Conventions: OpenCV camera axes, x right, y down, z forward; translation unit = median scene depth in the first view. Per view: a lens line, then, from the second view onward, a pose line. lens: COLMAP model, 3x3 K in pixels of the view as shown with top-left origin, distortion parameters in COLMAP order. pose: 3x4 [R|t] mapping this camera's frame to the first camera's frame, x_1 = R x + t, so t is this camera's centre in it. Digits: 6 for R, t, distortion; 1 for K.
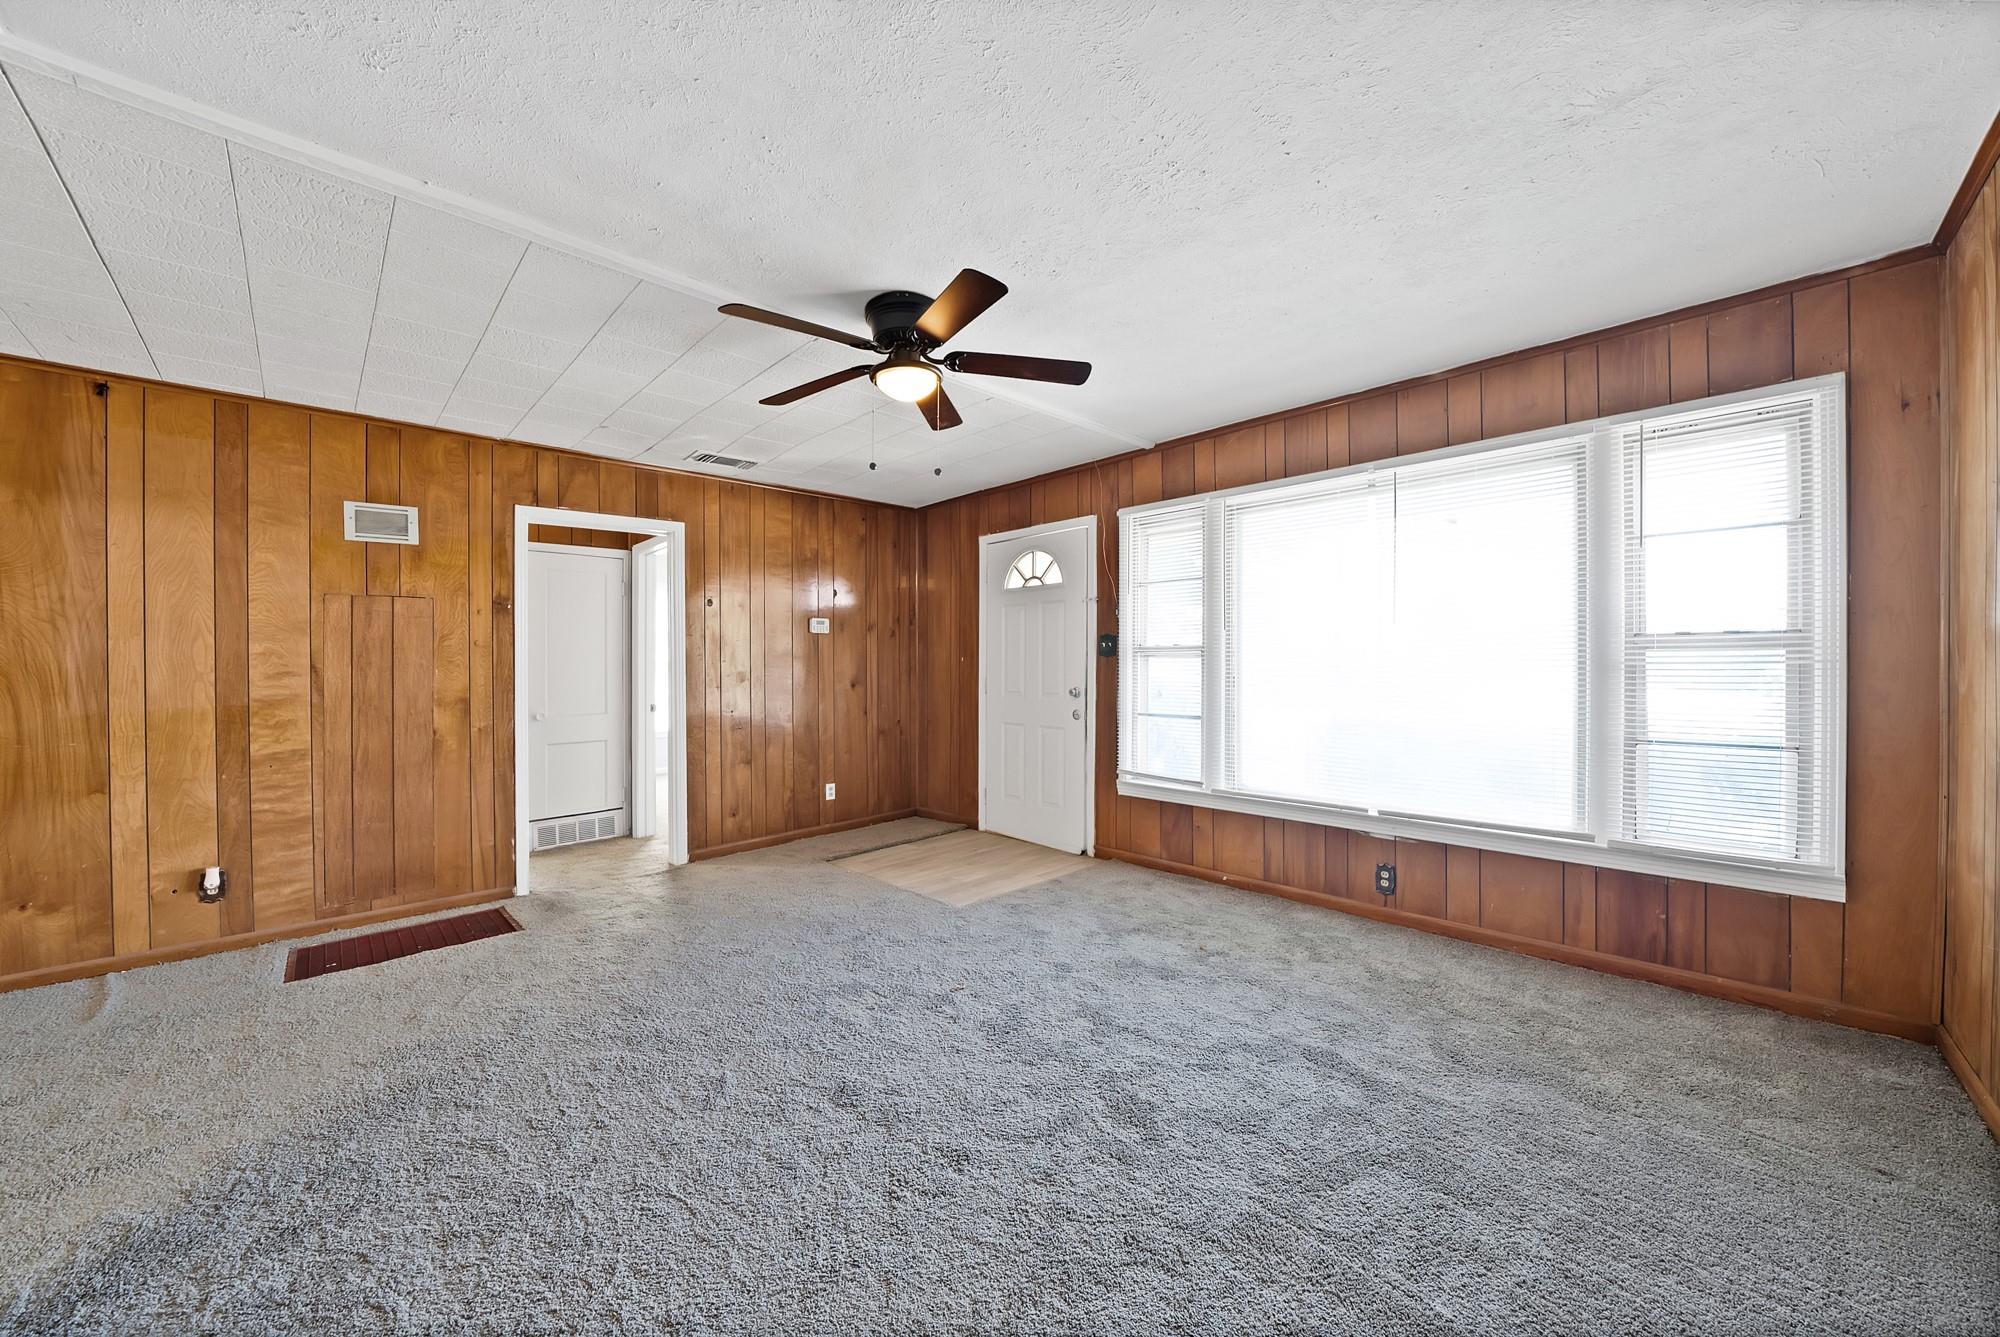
lens RADIAL K [[719.1, 0, 986.5], [0, 719.1, 665.9], [0, 0, 1]] dist [-0.028265, 0.003208]
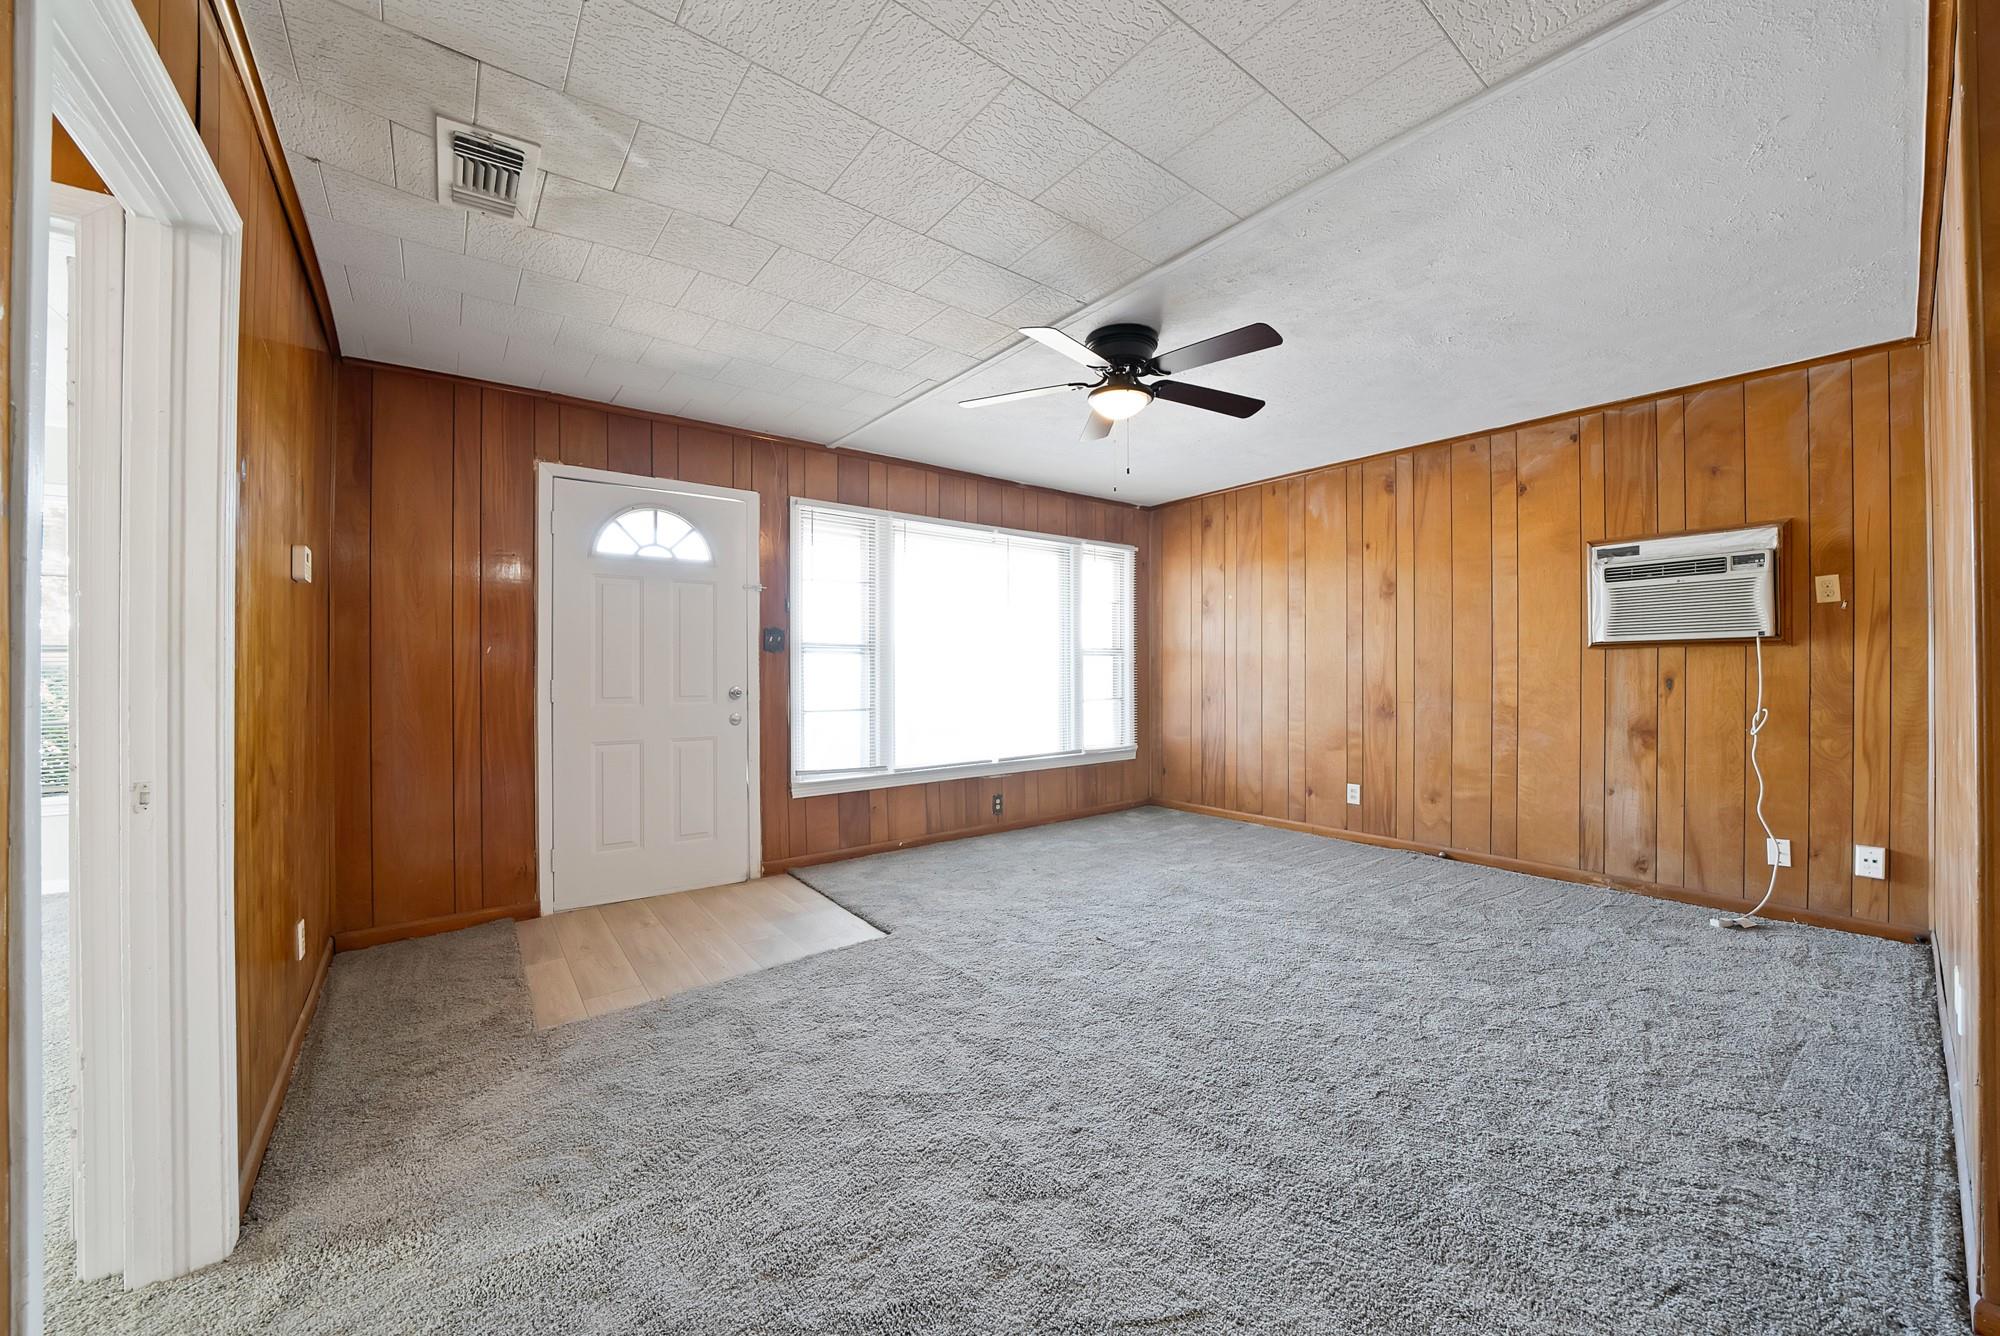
lens RADIAL K [[719.1, 0, 996.9], [0, 719.1, 675.2], [0, 0, 1]] dist [-0.028265, 0.003208]
pose [[0.106367, -0.004278, 0.994318, -0.815825], [0.004522, 0.999982, 0.003818, 0.016125], [-0.994317, 0.004090, 0.106384, 0.709508]]
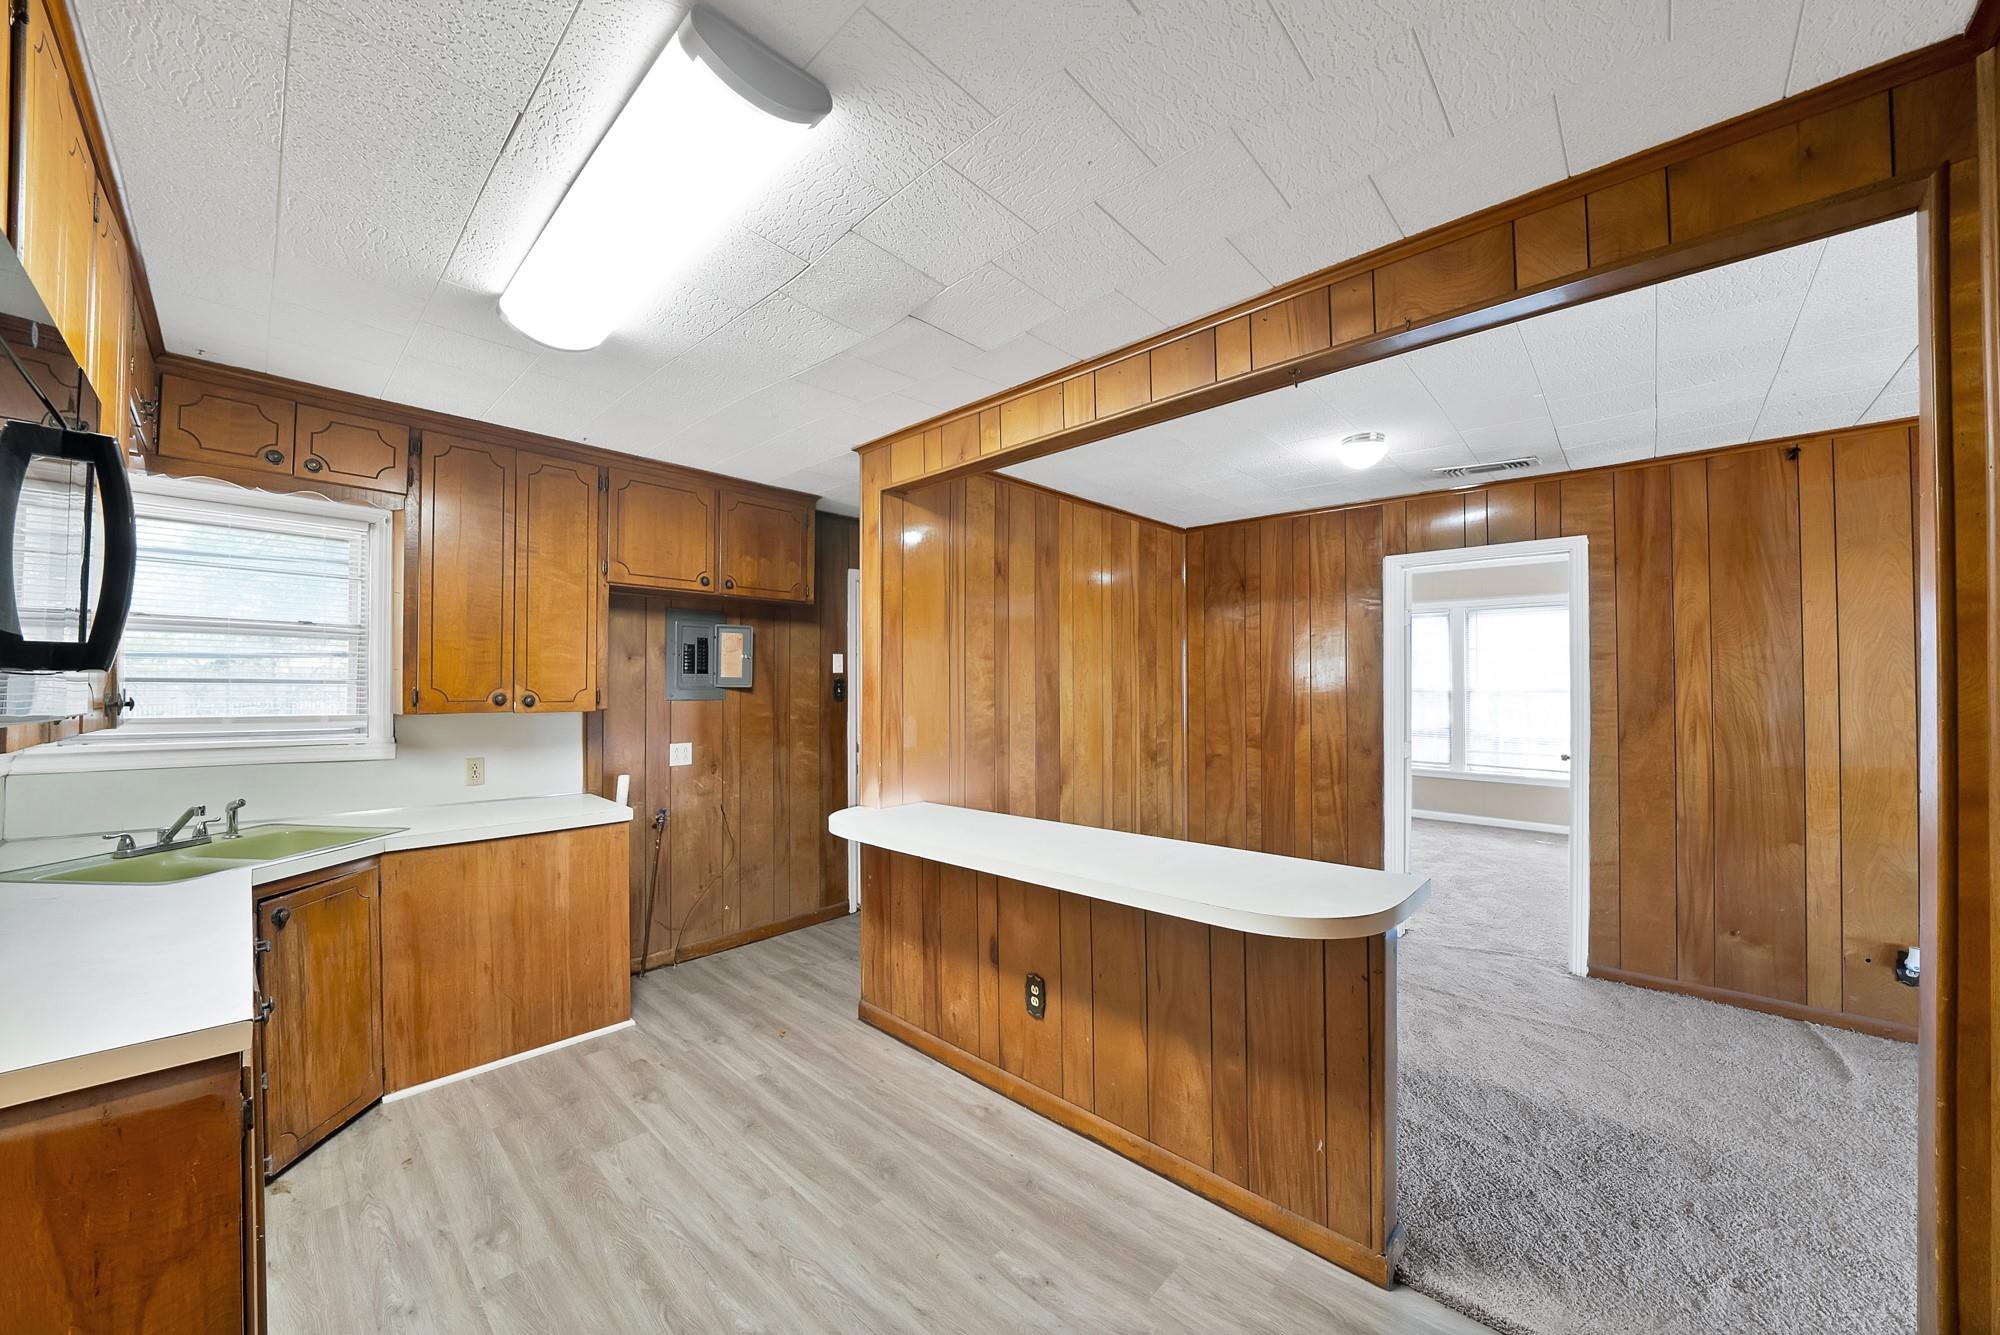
lens RADIAL K [[719.1, 0, 1015.3], [0, 719.1, 674.0], [0, 0, 1]] dist [-0.028265, 0.003208]
pose [[0.054818, -0.009644, -0.998450, -0.237563], [0.002126, 0.999952, -0.009542, -0.049200], [0.998494, -0.001599, 0.054836, -0.179792]]
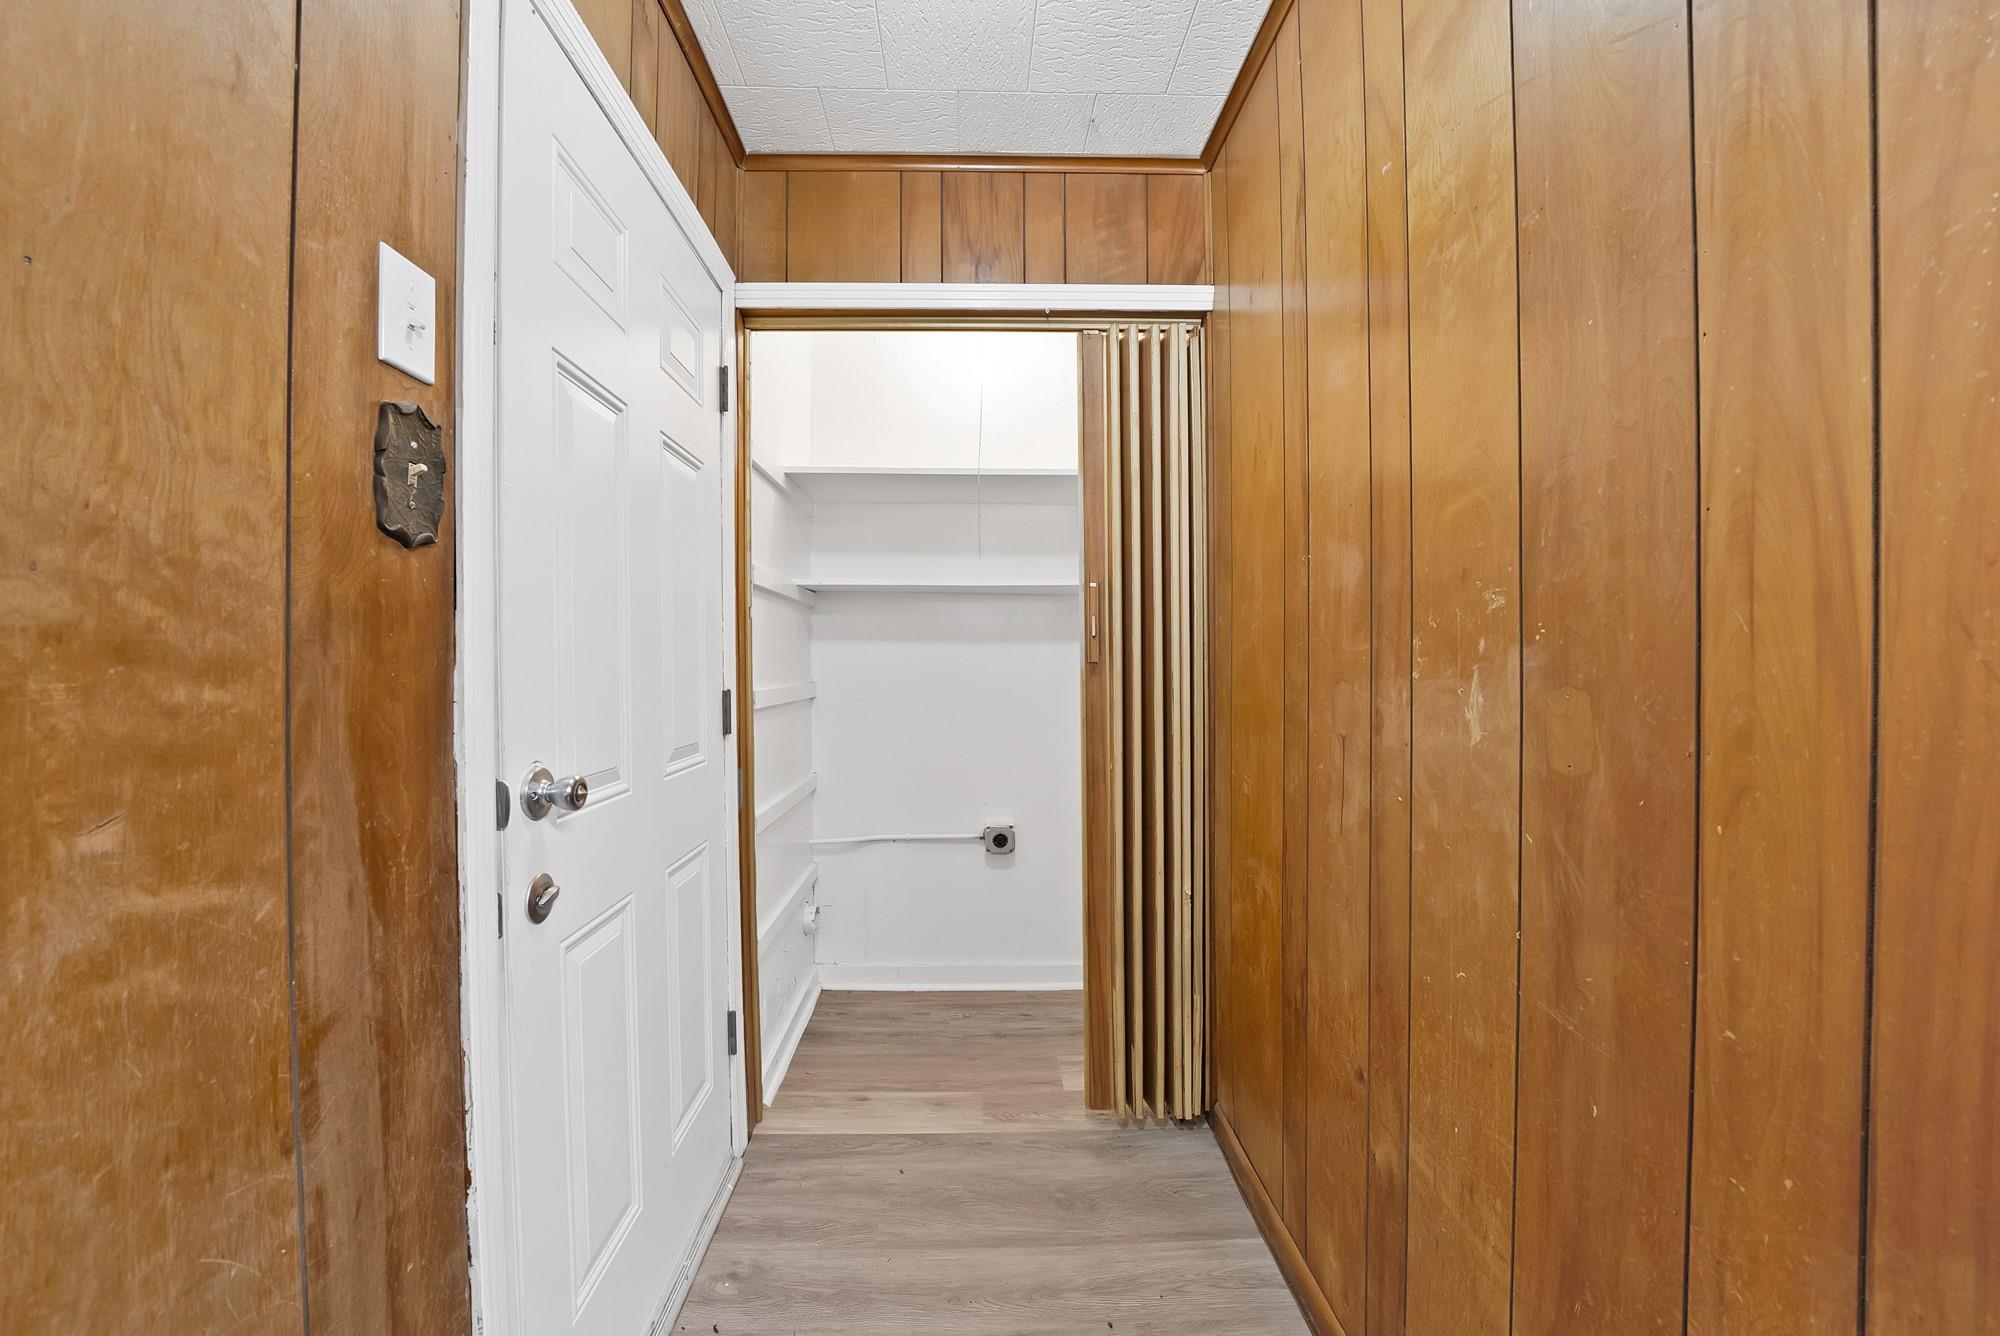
lens RADIAL K [[719.1, 0, 995.6], [0, 719.1, 667.3], [0, 0, 1]] dist [-0.028265, 0.003208]
pose [[0.741459, 0.001294, -0.670996, -1.232459], [0.000341, 0.999997, 0.002305, 0.020812], [0.670998, -0.001937, 0.741457, -0.453962]]
